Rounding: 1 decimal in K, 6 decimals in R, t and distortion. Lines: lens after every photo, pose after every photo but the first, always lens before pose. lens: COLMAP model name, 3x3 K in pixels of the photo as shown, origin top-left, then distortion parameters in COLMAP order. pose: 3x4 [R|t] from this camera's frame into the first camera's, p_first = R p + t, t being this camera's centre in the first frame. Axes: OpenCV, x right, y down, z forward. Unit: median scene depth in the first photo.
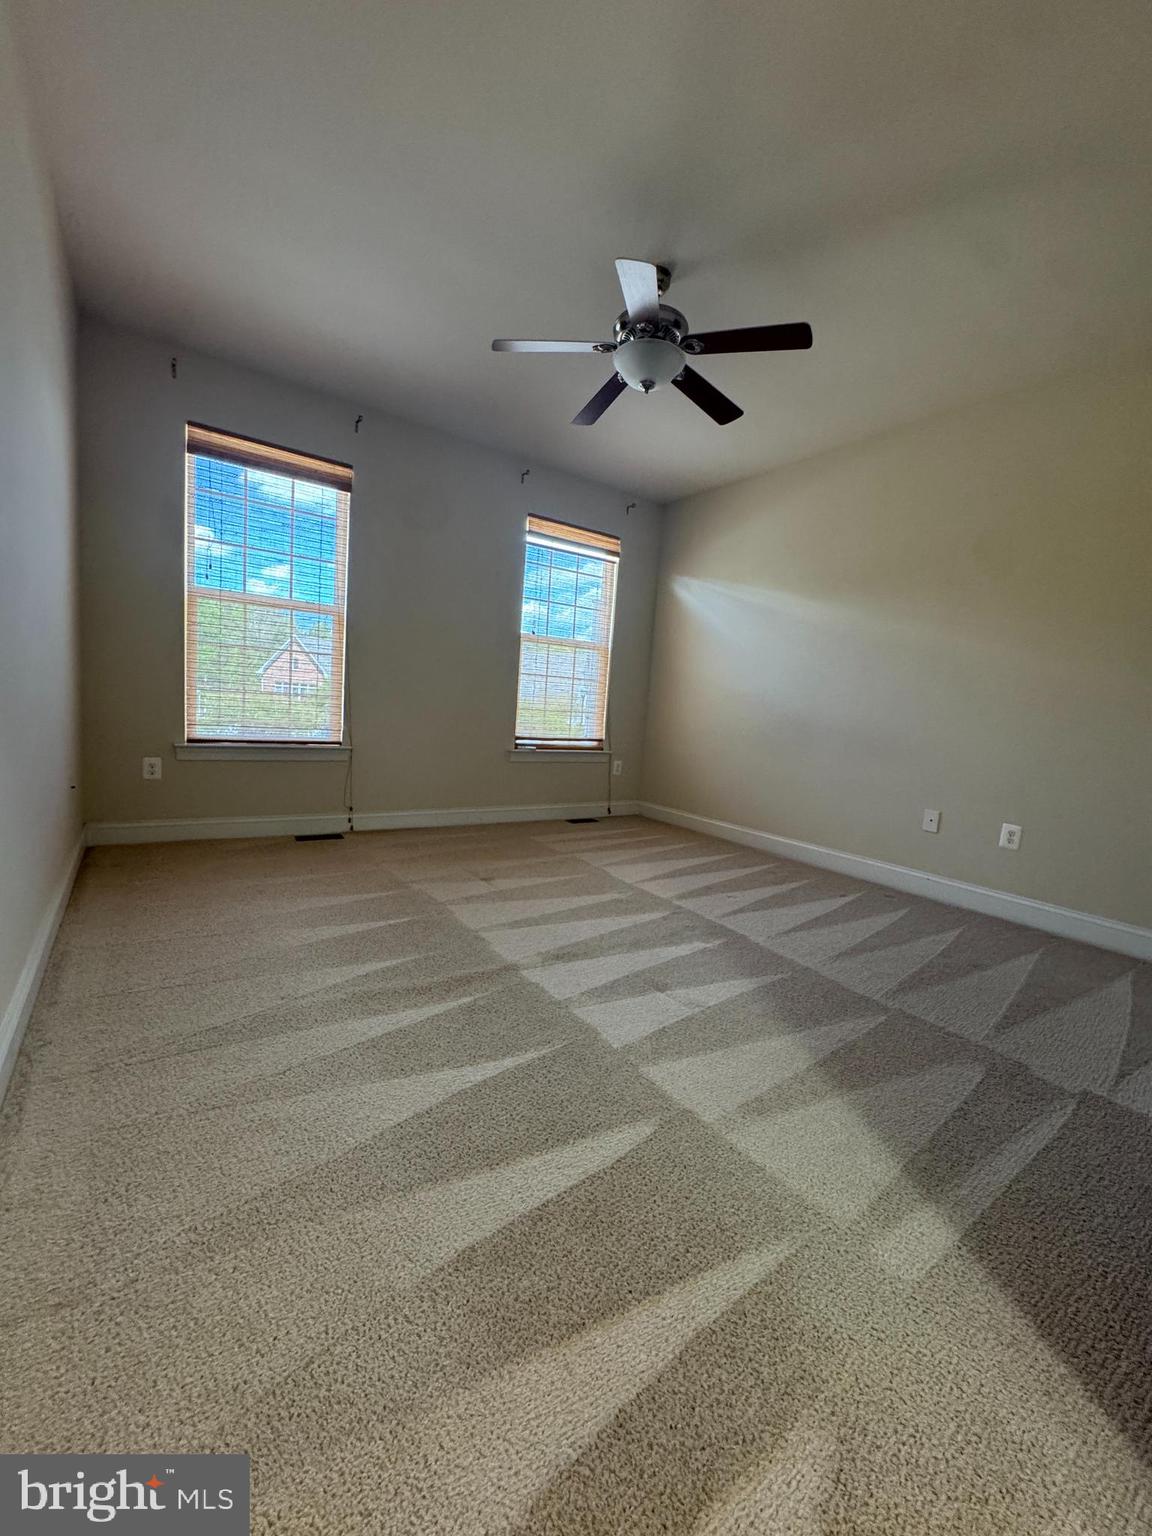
lens RADIAL K [[621.7, 0, 569.0], [0, 621.7, 768.3], [0, 0, 1]] dist [0.000601, 0.000830]
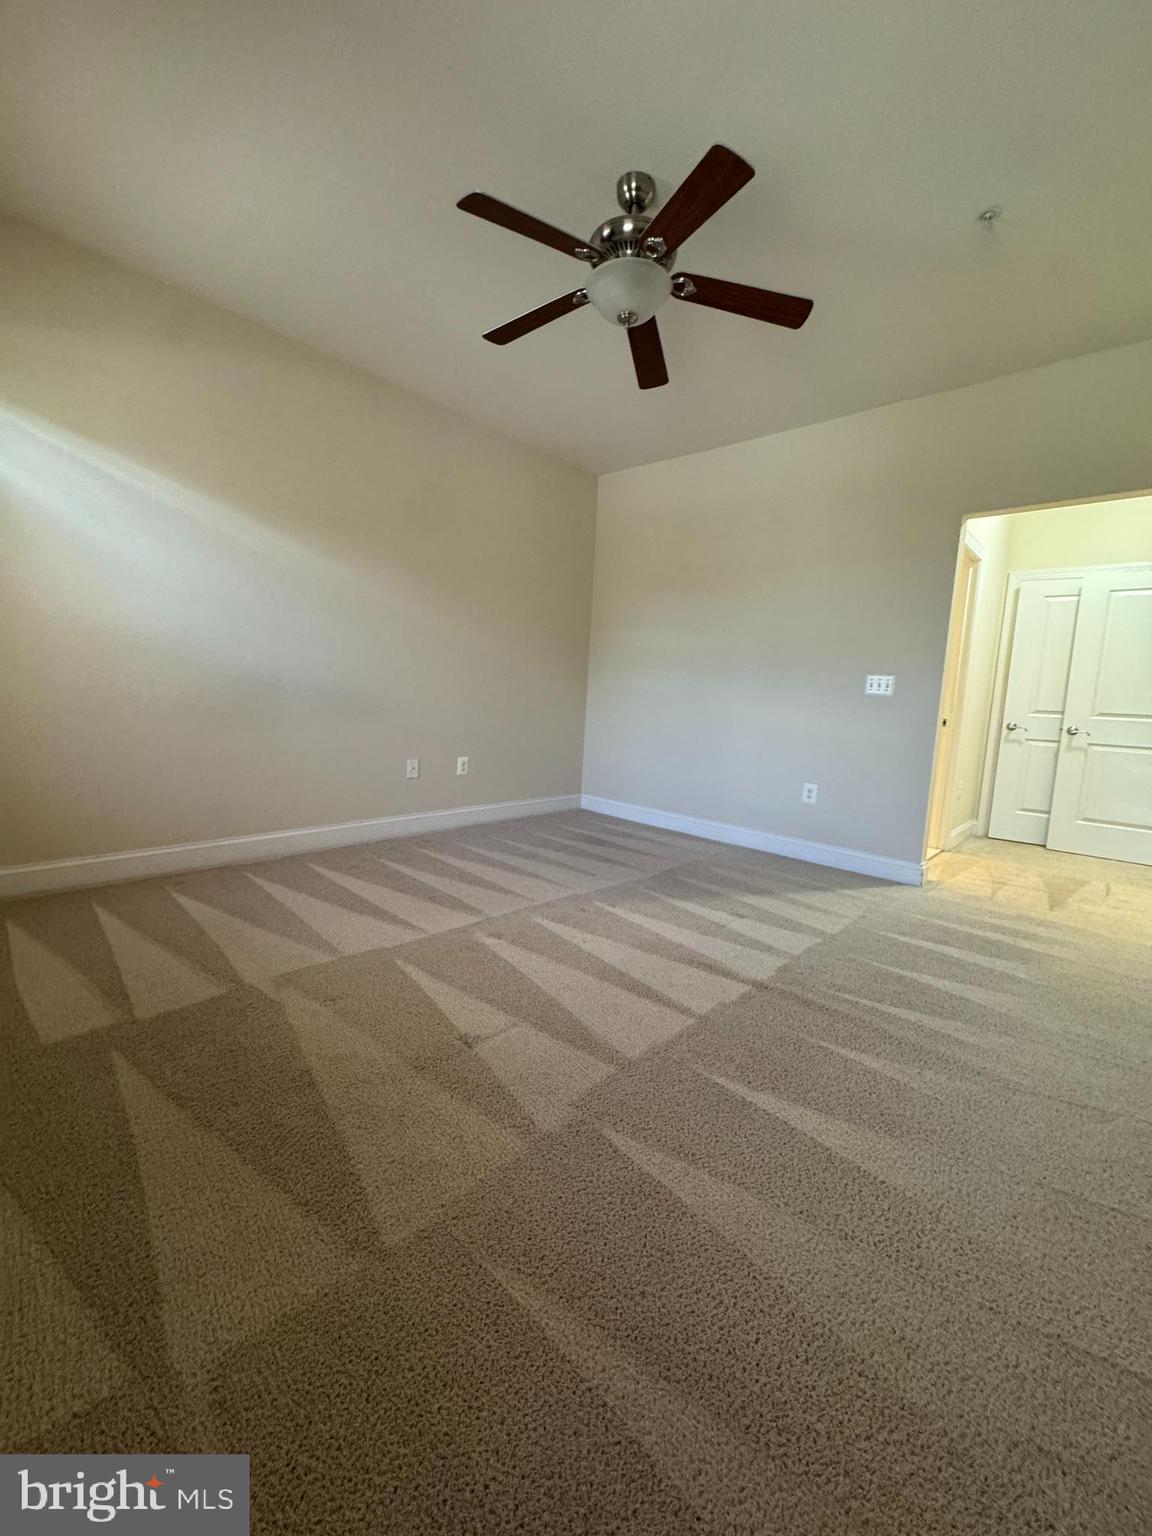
lens RADIAL K [[621.7, 0, 569.1], [0, 621.7, 766.8], [0, 0, 1]] dist [0.000601, 0.000830]
pose [[-0.232015, -0.204243, 0.951028, -0.722856], [0.024152, 0.976196, 0.215541, -0.198698], [-0.972412, 0.072978, -0.221559, 1.192967]]
